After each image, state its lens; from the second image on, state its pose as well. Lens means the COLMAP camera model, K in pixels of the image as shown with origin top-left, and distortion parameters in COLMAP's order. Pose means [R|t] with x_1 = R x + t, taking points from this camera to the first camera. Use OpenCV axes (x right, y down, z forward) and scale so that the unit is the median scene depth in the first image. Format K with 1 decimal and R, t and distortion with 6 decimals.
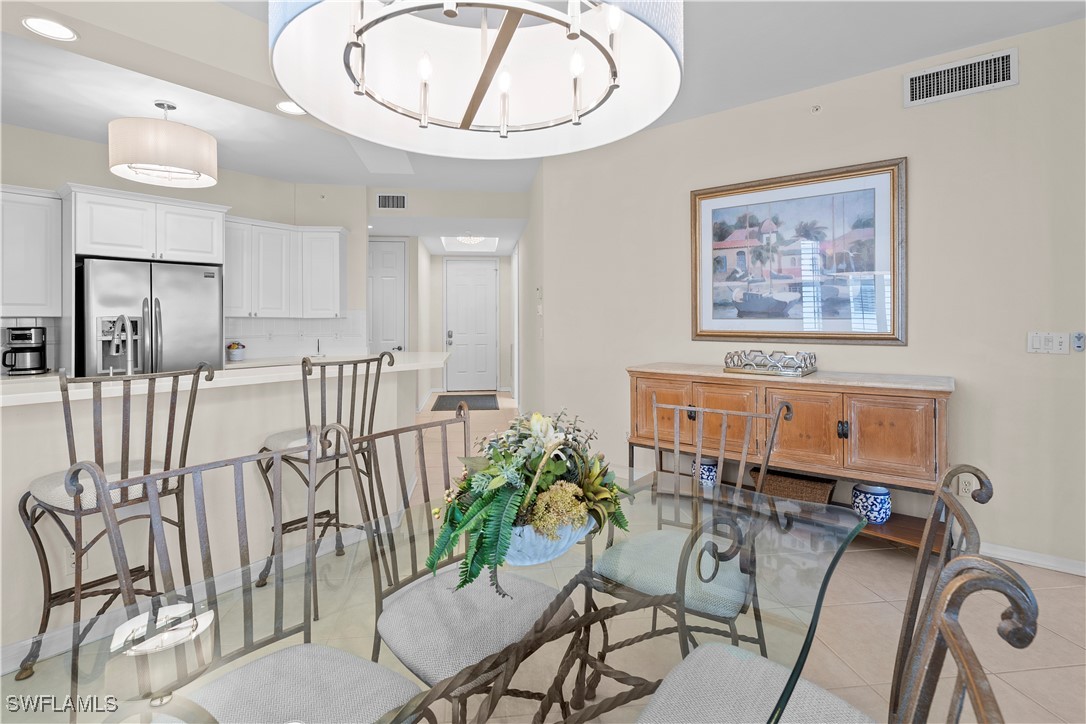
lens RADIAL K [[514.9, 0, 535.4], [0, 514.9, 320.3], [0, 0, 1]] dist [0.005835, 0.000765]
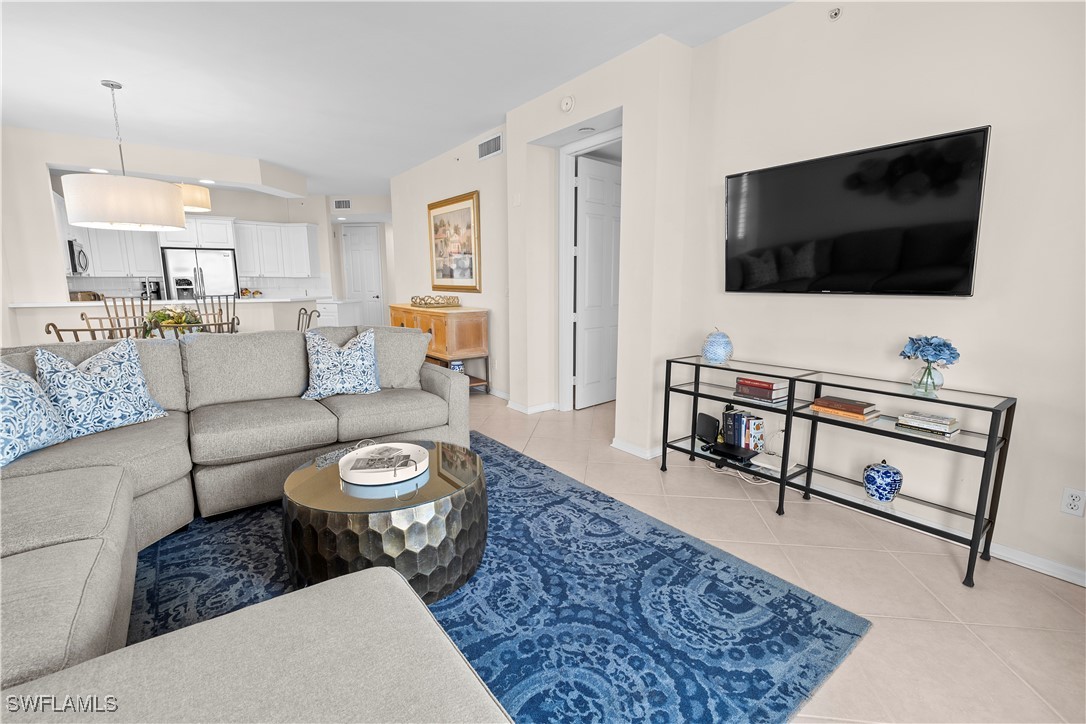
lens RADIAL K [[490.0, 0, 547.3], [0, 490.0, 360.6], [0, 0, 1]] dist [0.002276, 0.000129]
pose [[0.965665, 0.043753, -0.256079, 1.109034], [-0.001151, 0.986427, 0.164197, -0.000850], [0.259787, -0.158265, 0.952609, -0.549170]]
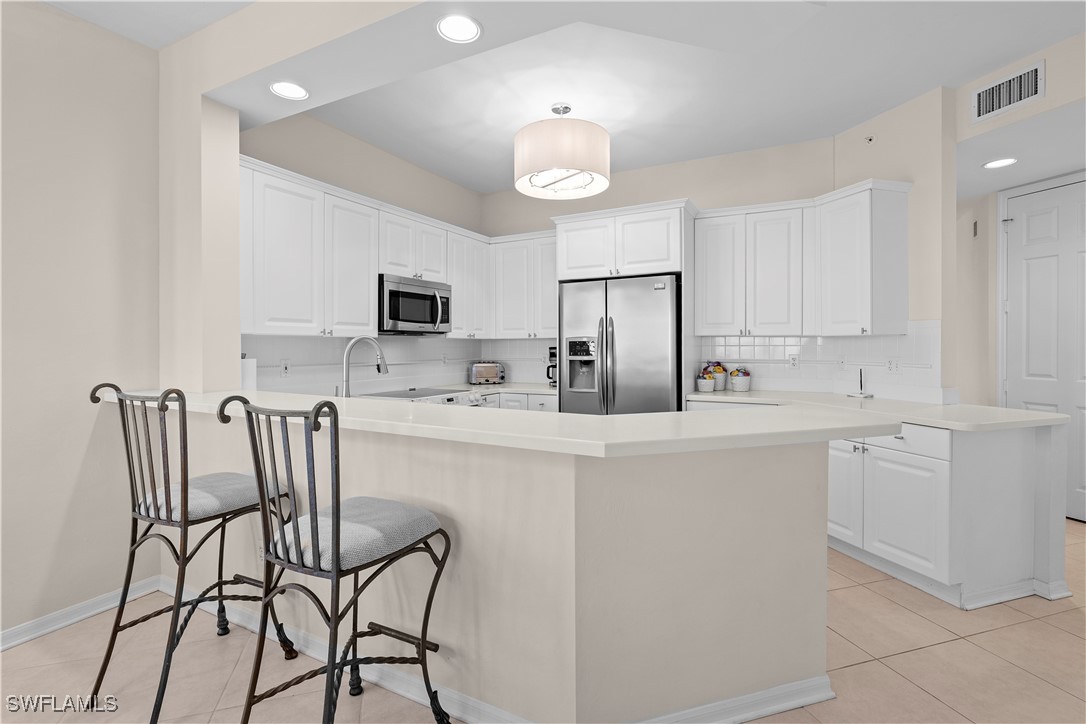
lens RADIAL K [[514.9, 0, 546.5], [0, 514.9, 346.9], [0, 0, 1]] dist [0.005835, 0.000765]
pose [[0.197797, 0.008969, -0.980202, 0.169559], [0.005278, 0.999934, 0.010215, 0.001420], [0.980229, -0.007194, 0.197736, 0.702509]]
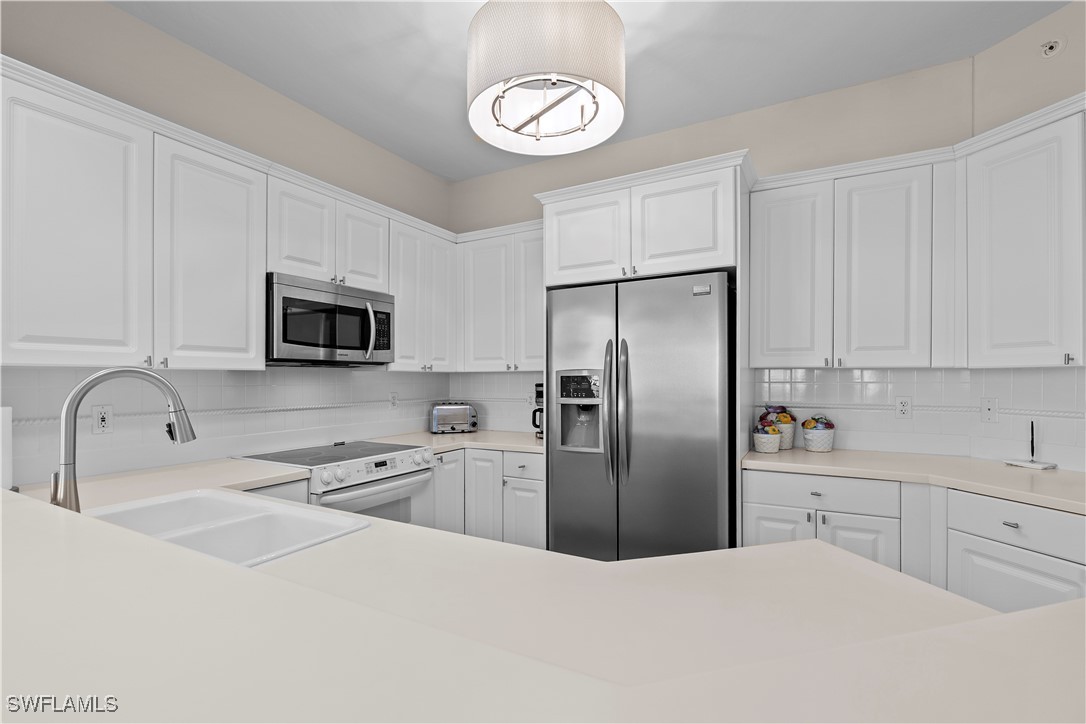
lens RADIAL K [[490.0, 0, 538.8], [0, 490.0, 379.1], [0, 0, 1]] dist [0.002276, 0.000129]
pose [[0.170237, 0.009913, -0.985353, -0.170160], [0.004569, 0.999931, 0.010849, -0.001765], [0.985393, -0.006348, 0.170180, 0.804059]]
